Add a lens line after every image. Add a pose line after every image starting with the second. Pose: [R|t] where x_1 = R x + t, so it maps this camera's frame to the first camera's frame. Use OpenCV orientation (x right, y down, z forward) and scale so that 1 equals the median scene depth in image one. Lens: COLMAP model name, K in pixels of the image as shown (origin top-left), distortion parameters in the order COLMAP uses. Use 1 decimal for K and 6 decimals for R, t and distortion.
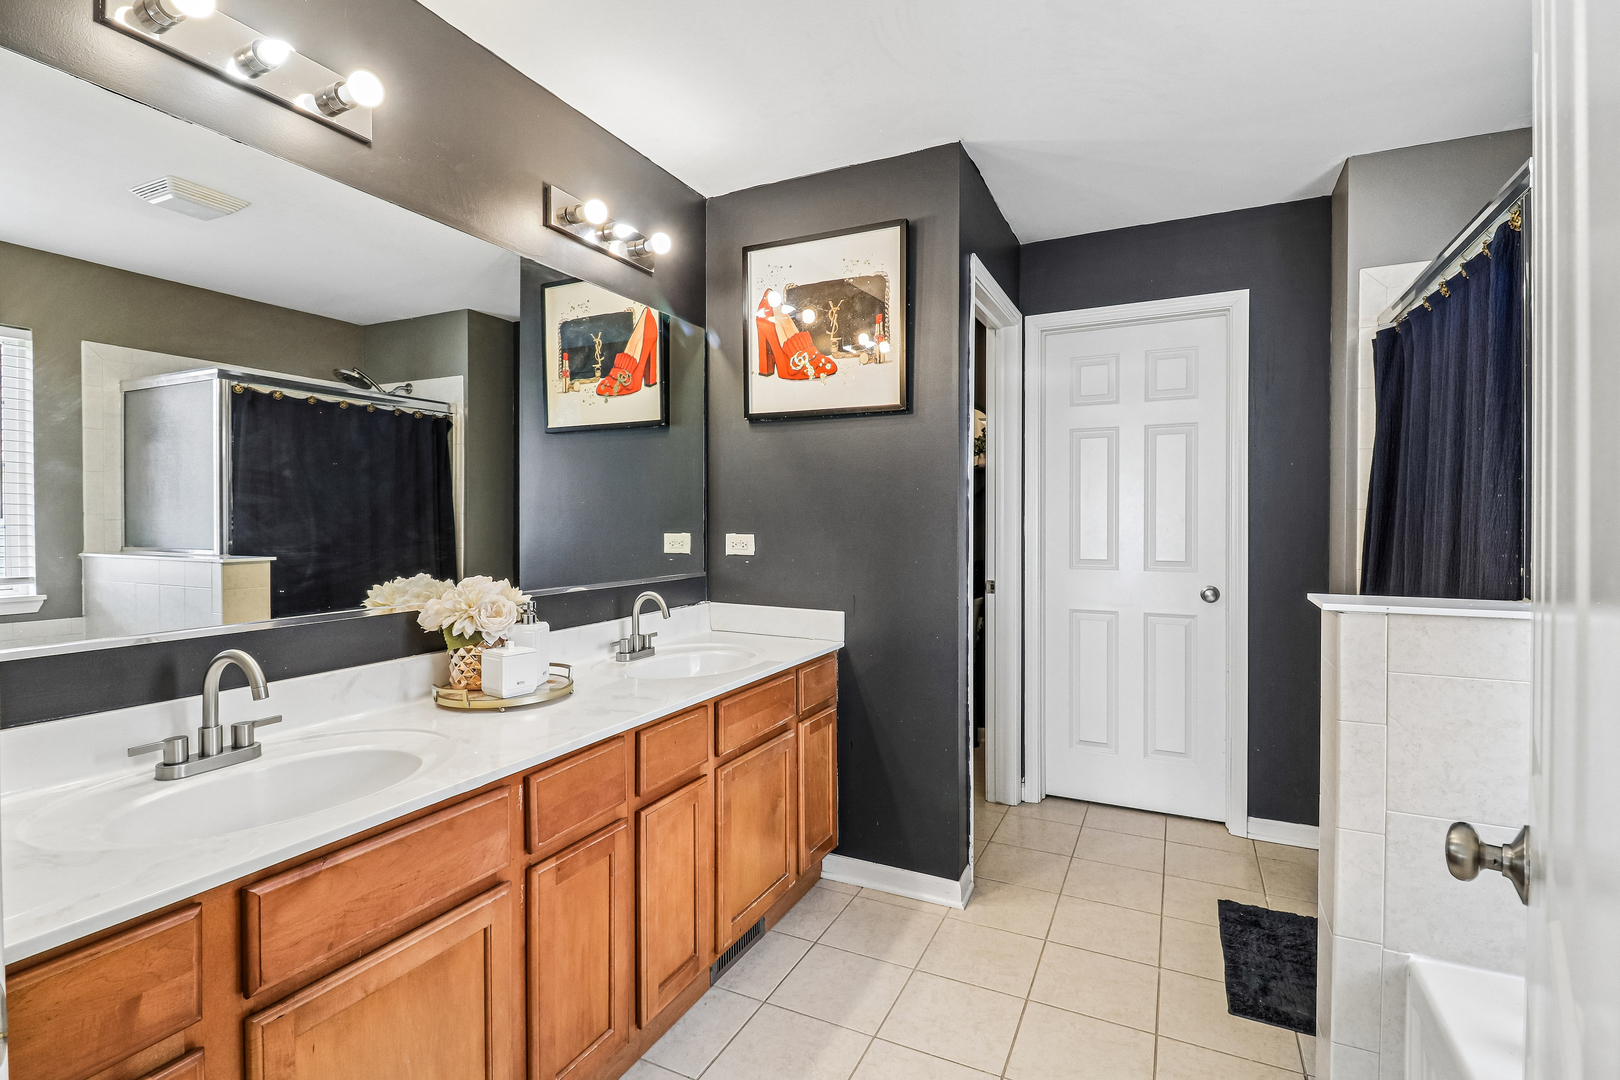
lens RADIAL K [[760.1, 0, 809.4], [0, 760.1, 528.6], [0, 0, 1]] dist [0.007257, -0.006459]
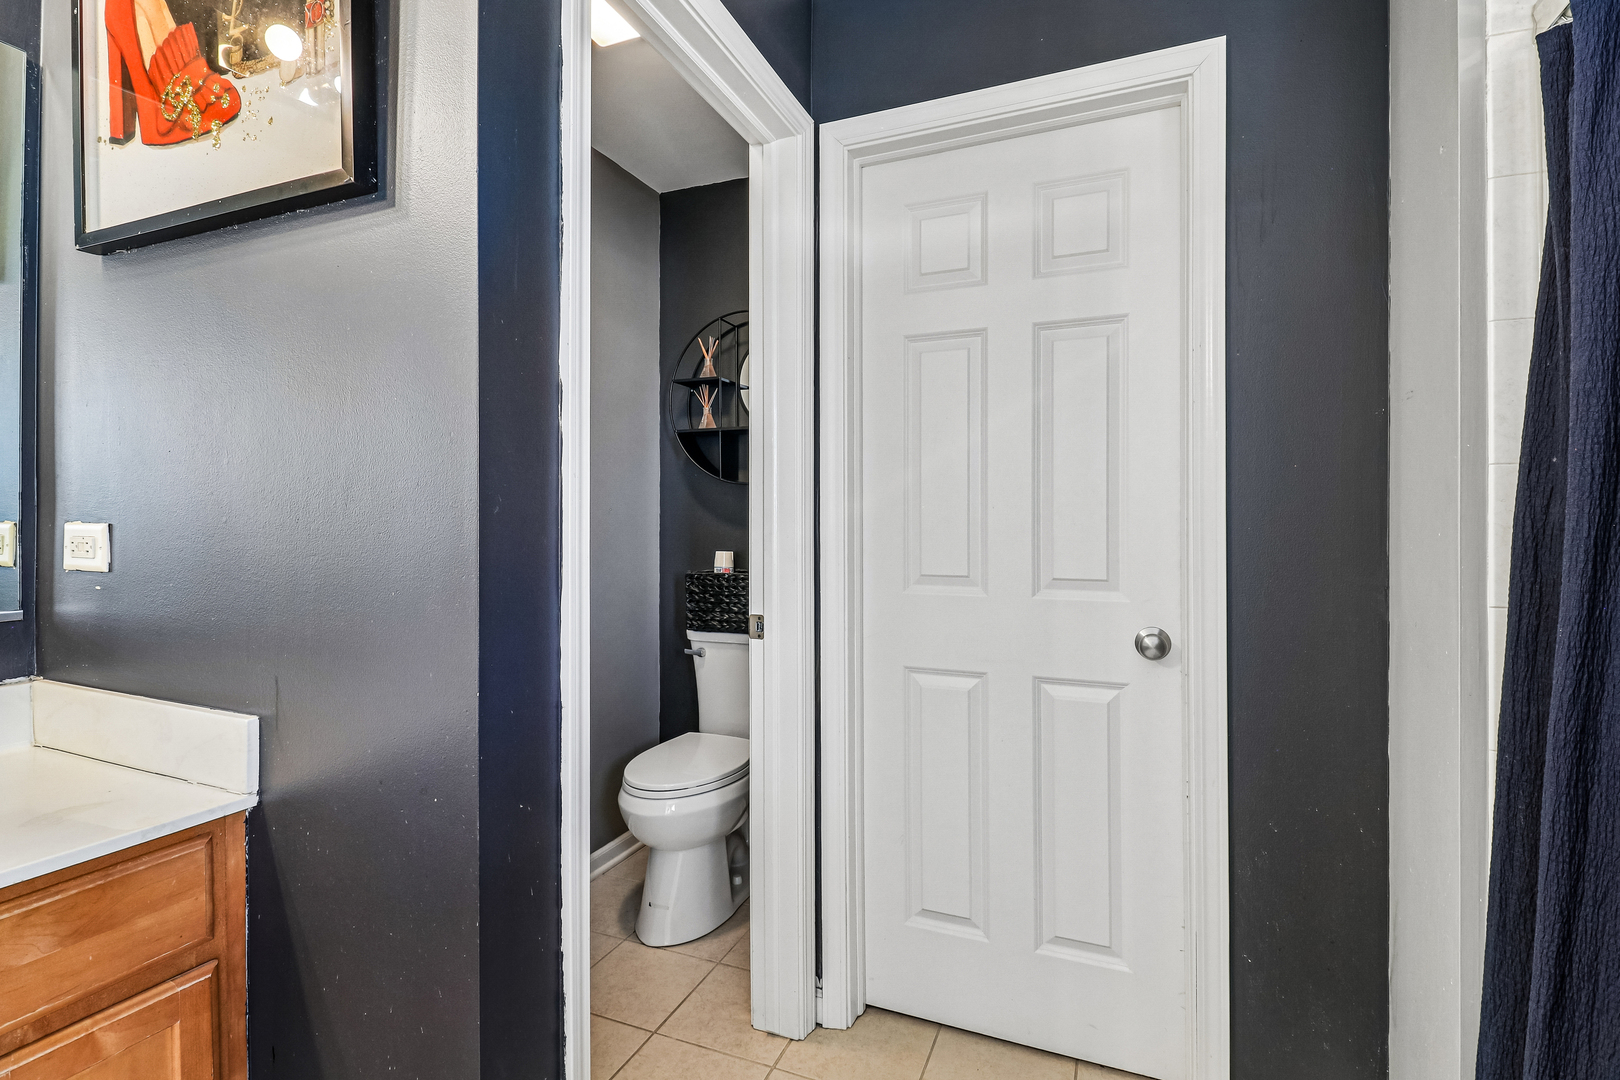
lens RADIAL K [[760.1, 0, 816.5], [0, 760.1, 514.0], [0, 0, 1]] dist [0.007257, -0.006459]
pose [[0.998014, 0.004219, 0.062846, 0.300591], [-0.002965, 0.999795, -0.020018, 0.010781], [-0.062918, 0.019792, 0.997822, 0.563513]]
